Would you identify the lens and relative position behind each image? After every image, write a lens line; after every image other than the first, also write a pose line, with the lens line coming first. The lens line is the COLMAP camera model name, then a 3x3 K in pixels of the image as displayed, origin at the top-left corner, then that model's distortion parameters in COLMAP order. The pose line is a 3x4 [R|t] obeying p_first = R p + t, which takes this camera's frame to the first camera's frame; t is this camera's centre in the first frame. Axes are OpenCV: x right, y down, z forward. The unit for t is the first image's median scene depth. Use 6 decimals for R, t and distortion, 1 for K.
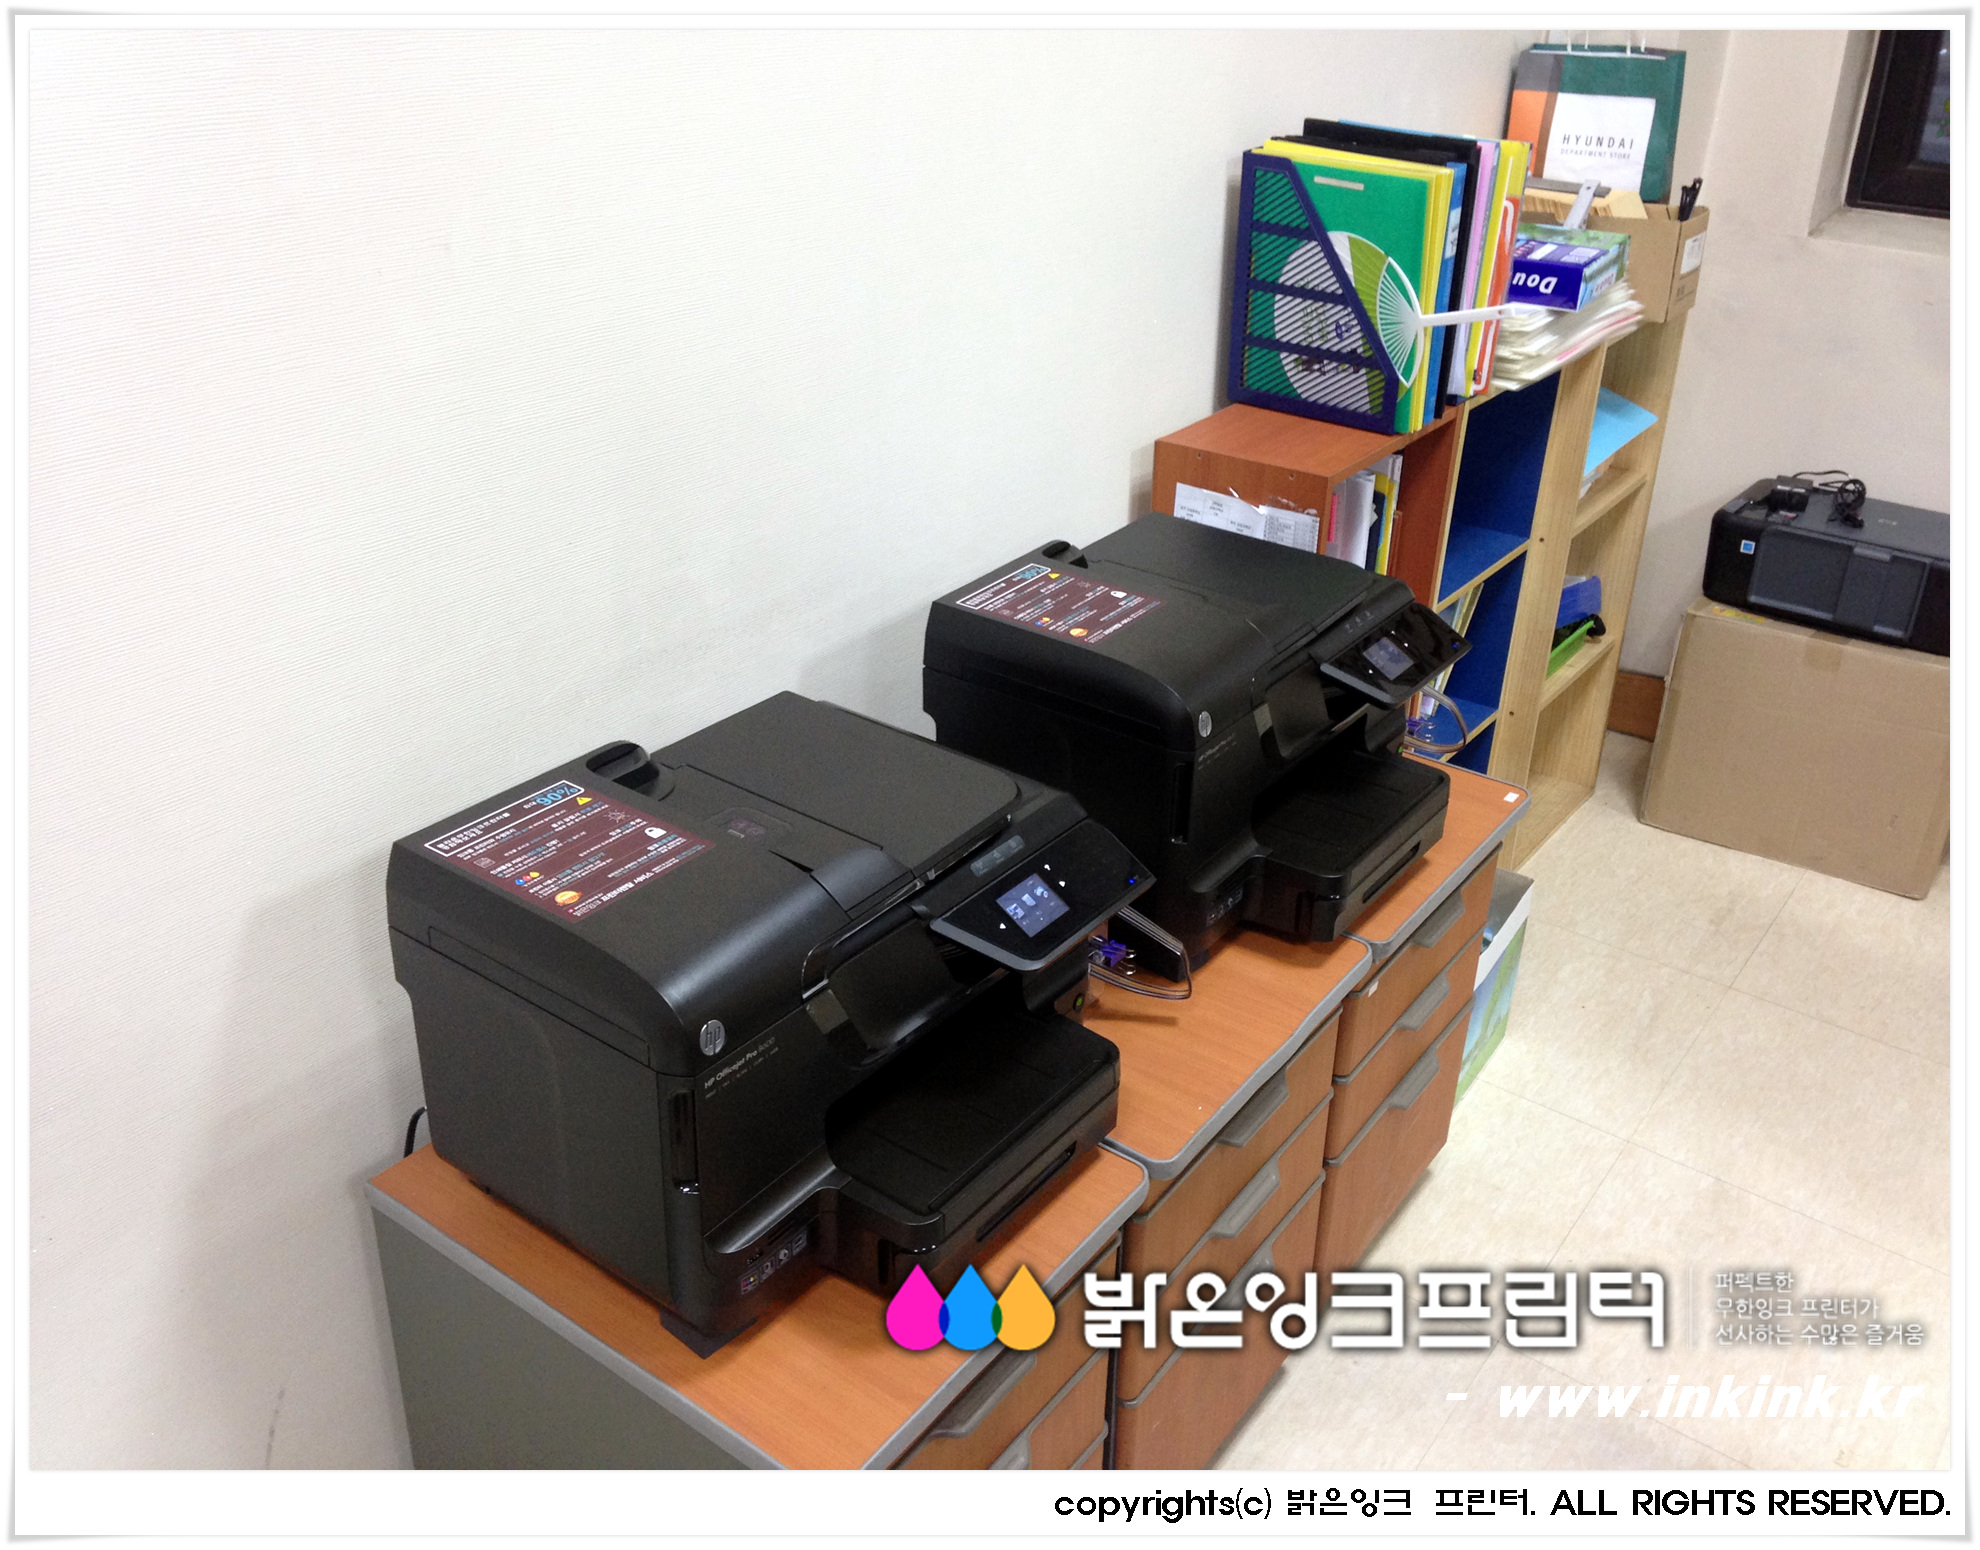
lens RADIAL K [[1667.8, 0, 1022.3], [0, 1667.8, 767.8], [0, 0, 1]] dist [0.153221, -0.000138]
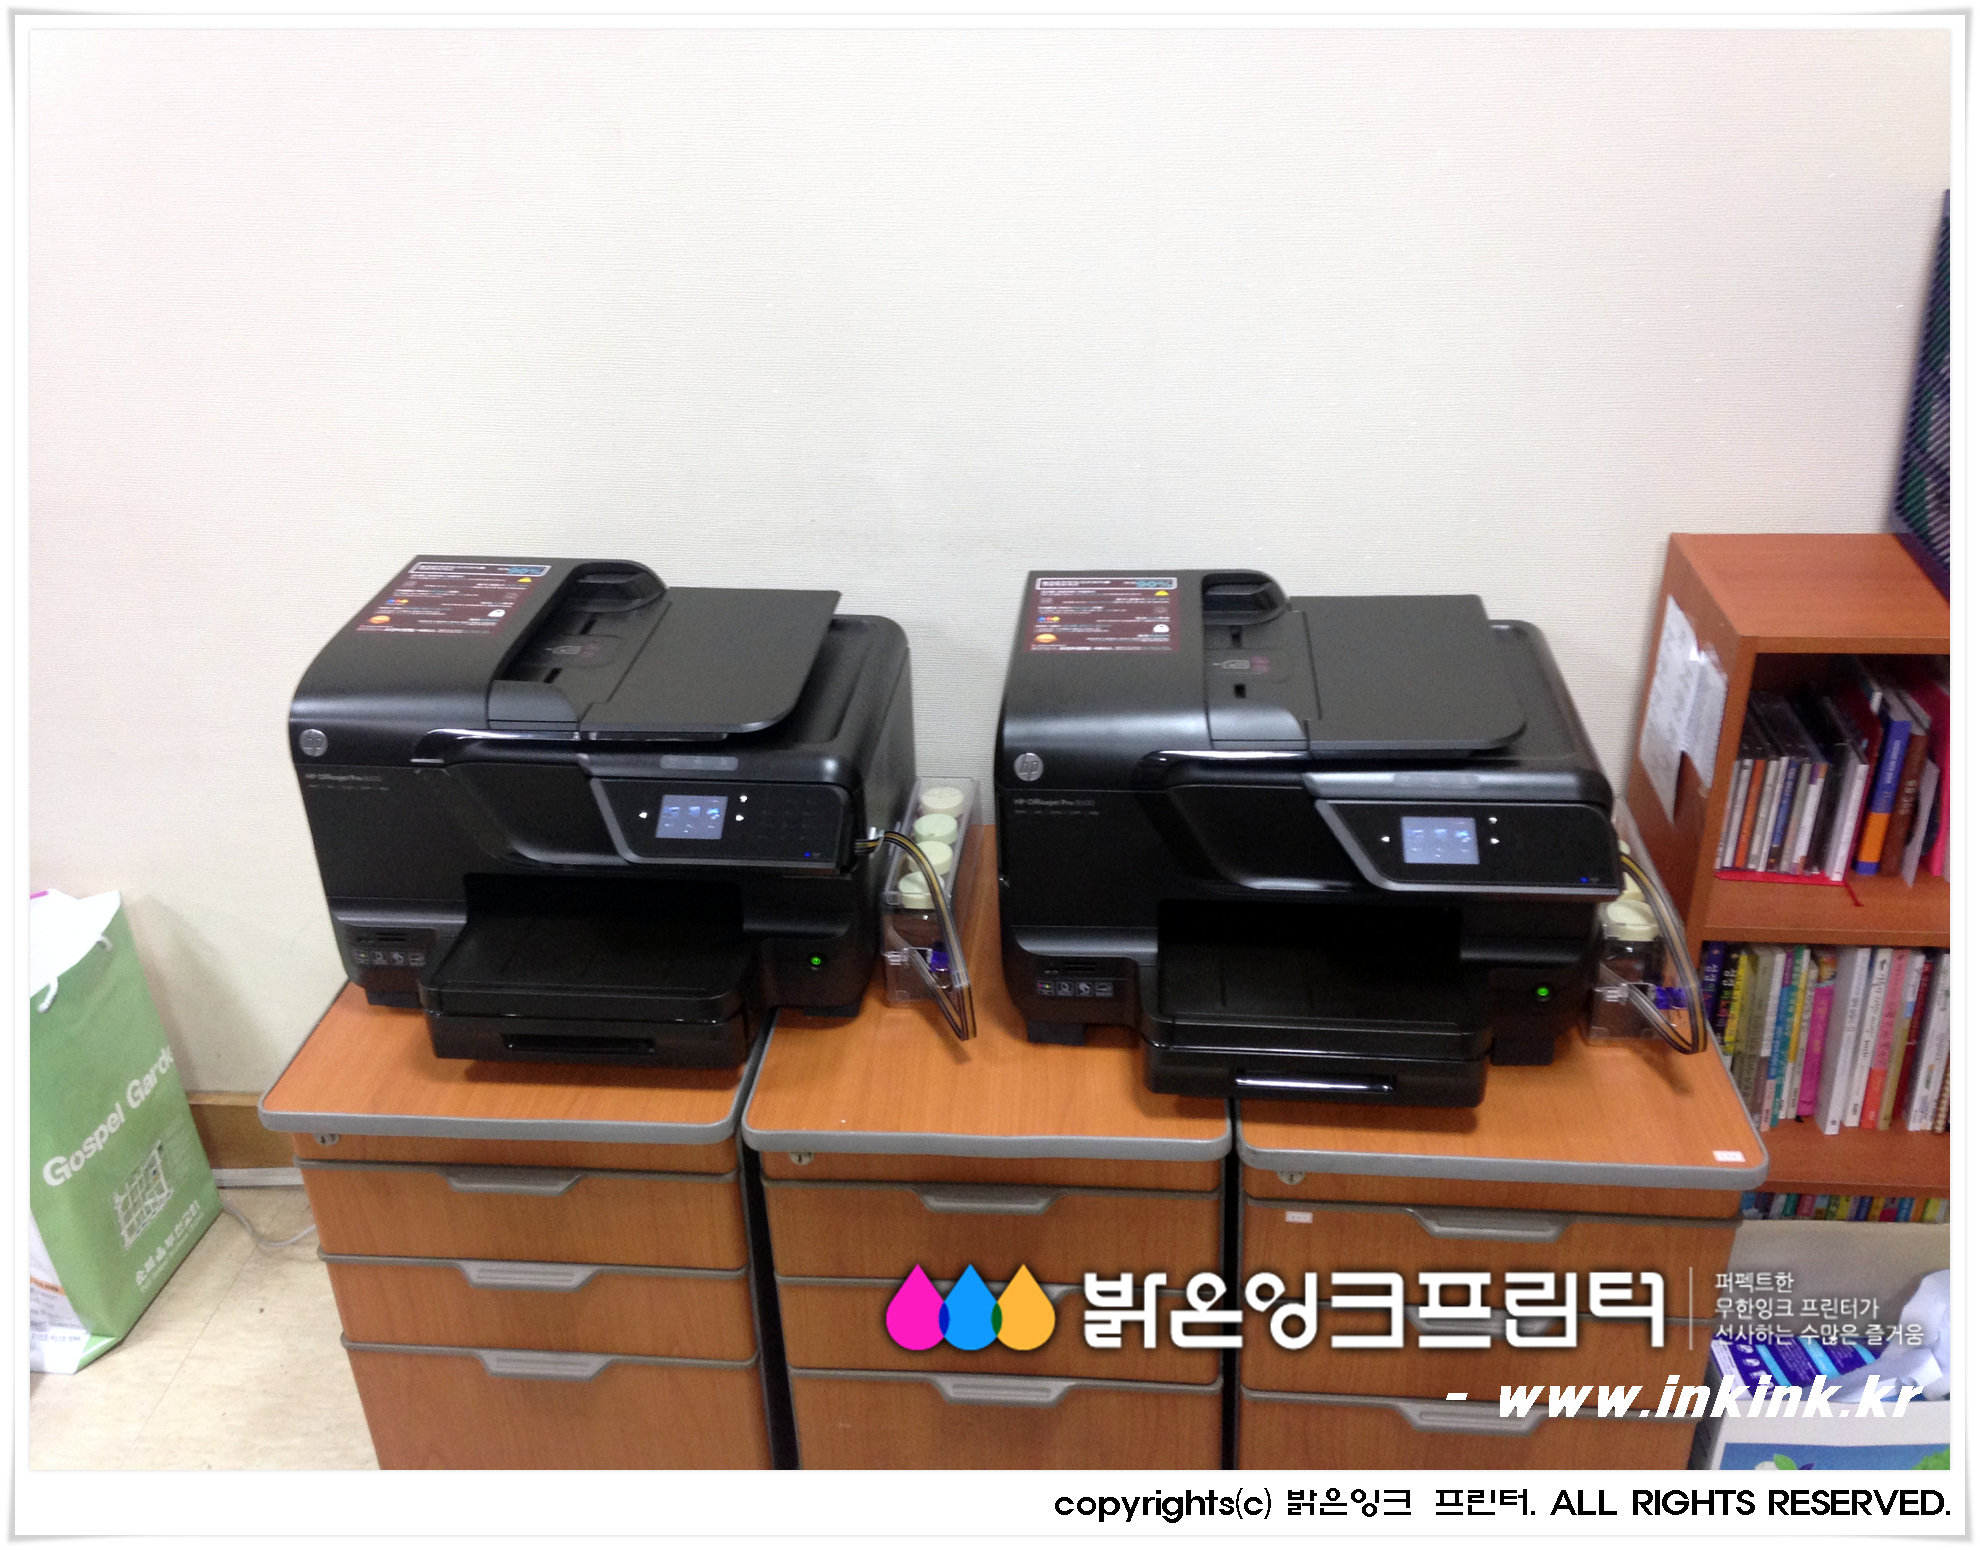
lens RADIAL K [[1667.8, 0, 1022.3], [0, 1667.8, 767.8], [0, 0, 1]] dist [0.153221, -0.000138]
pose [[0.522665, 0.386962, -0.759659, 0.899807], [-0.371325, 0.905424, 0.205732, -0.238767], [0.767424, 0.174551, 0.616922, 0.499630]]
